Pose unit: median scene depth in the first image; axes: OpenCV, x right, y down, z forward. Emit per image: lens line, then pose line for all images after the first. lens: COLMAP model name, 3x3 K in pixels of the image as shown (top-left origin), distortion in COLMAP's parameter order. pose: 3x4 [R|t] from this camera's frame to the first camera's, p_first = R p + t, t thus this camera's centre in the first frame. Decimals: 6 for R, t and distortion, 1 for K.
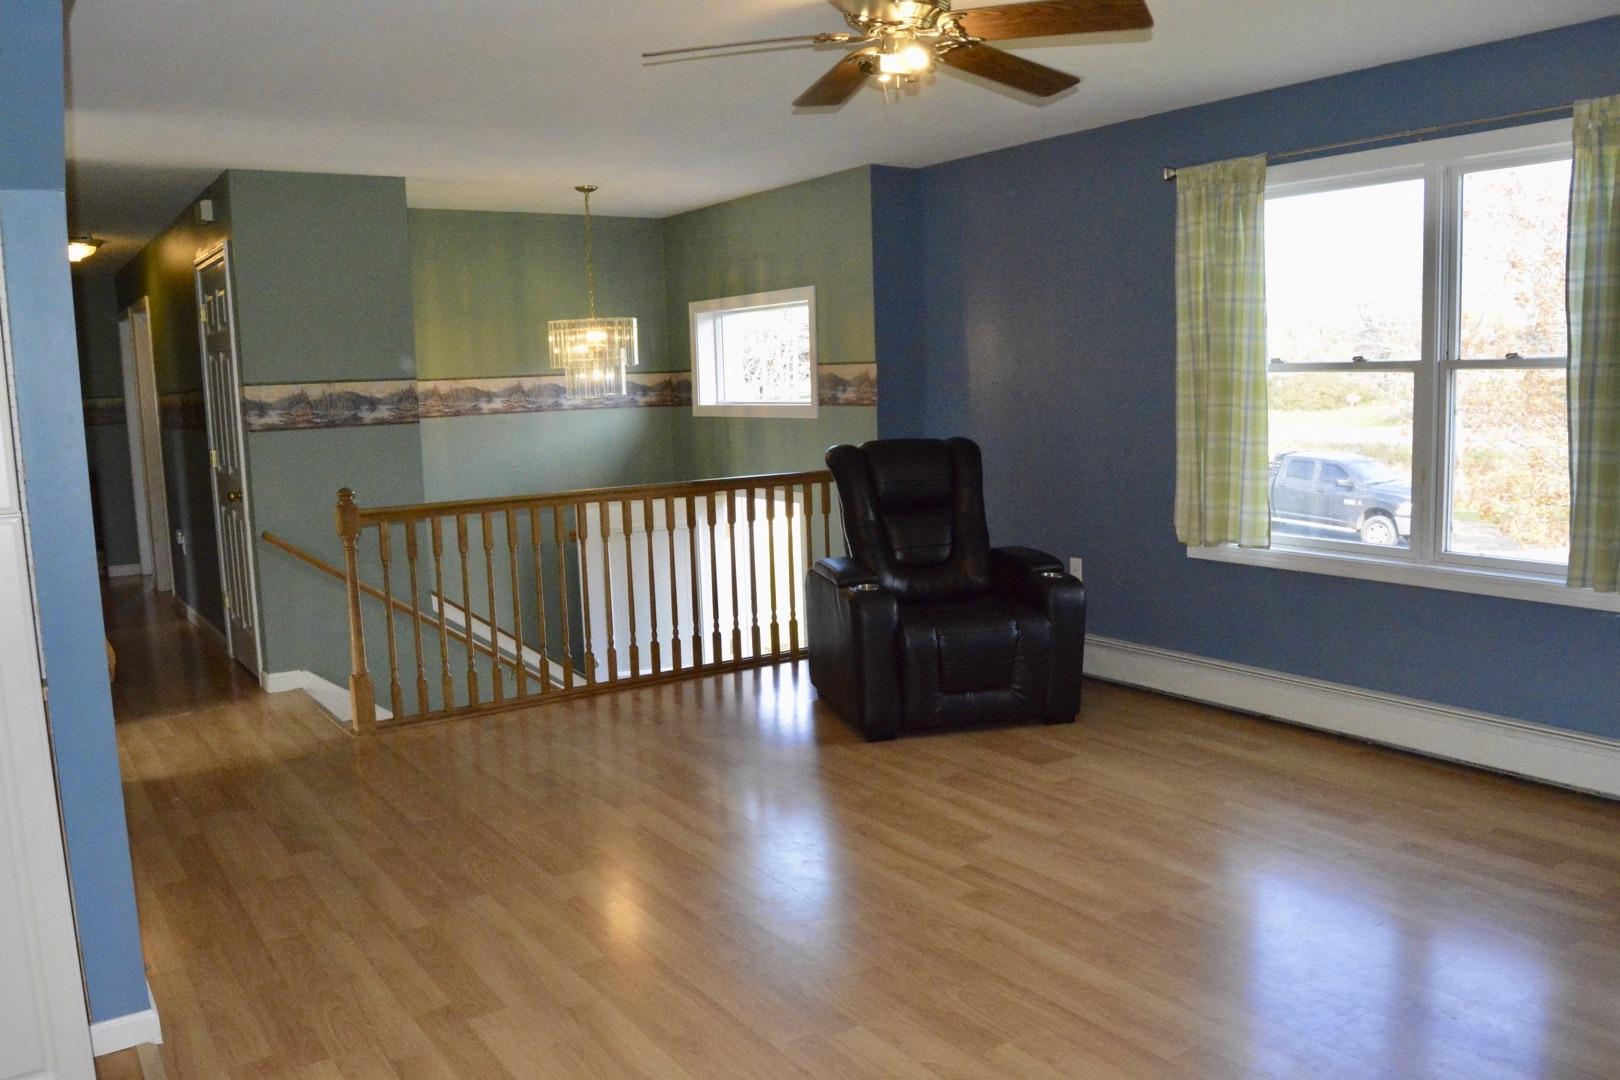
lens RADIAL K [[1266.3, 0, 810.0], [0, 1266.3, 540.0], [0, 0, 1]] dist [-0.104058, 0.037602]
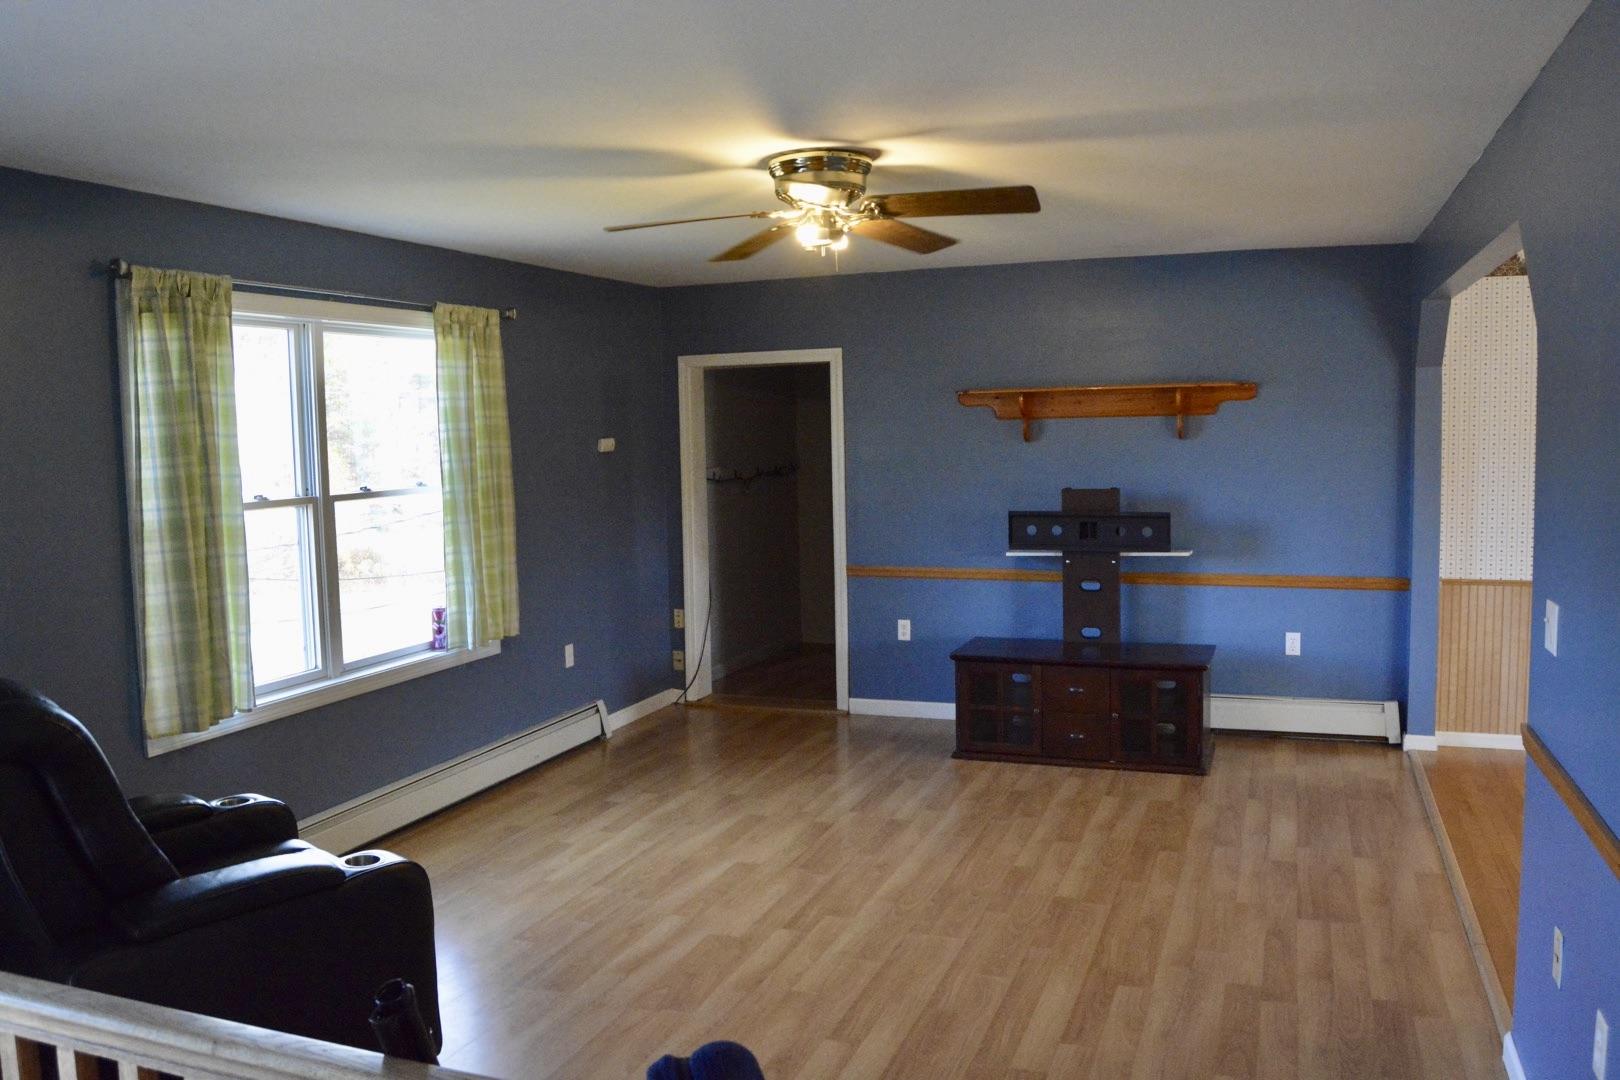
lens RADIAL K [[1266.3, 0, 810.0], [0, 1266.3, 540.0], [0, 0, 1]] dist [-0.104058, 0.037602]
pose [[-0.571773, -0.029615, 0.819878, -0.616503], [0.146209, 0.979672, 0.137351, -0.181130], [-0.807279, 0.198407, -0.555820, 1.178979]]
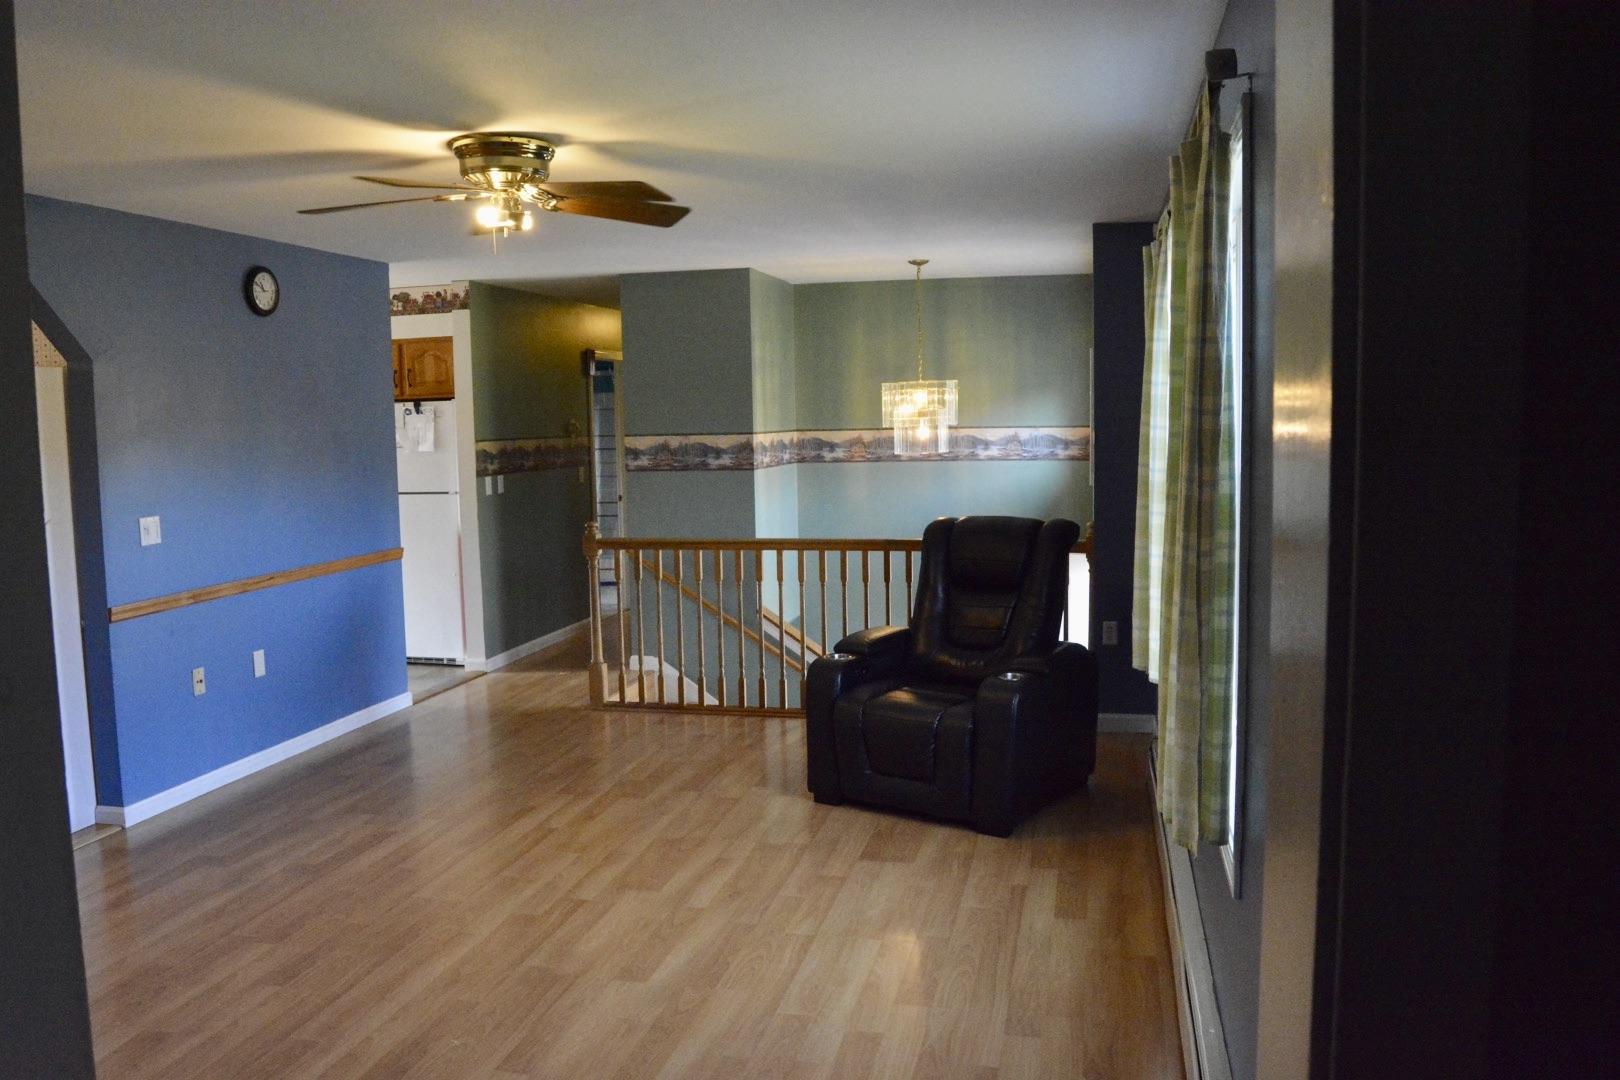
lens RADIAL K [[1266.3, 0, 810.0], [0, 1266.3, 540.0], [0, 0, 1]] dist [-0.104058, 0.037602]
pose [[0.682937, 0.090388, -0.724863, 0.810686], [-0.096632, 0.994773, 0.033002, -0.094699], [0.724057, 0.047507, 0.688102, 0.268119]]
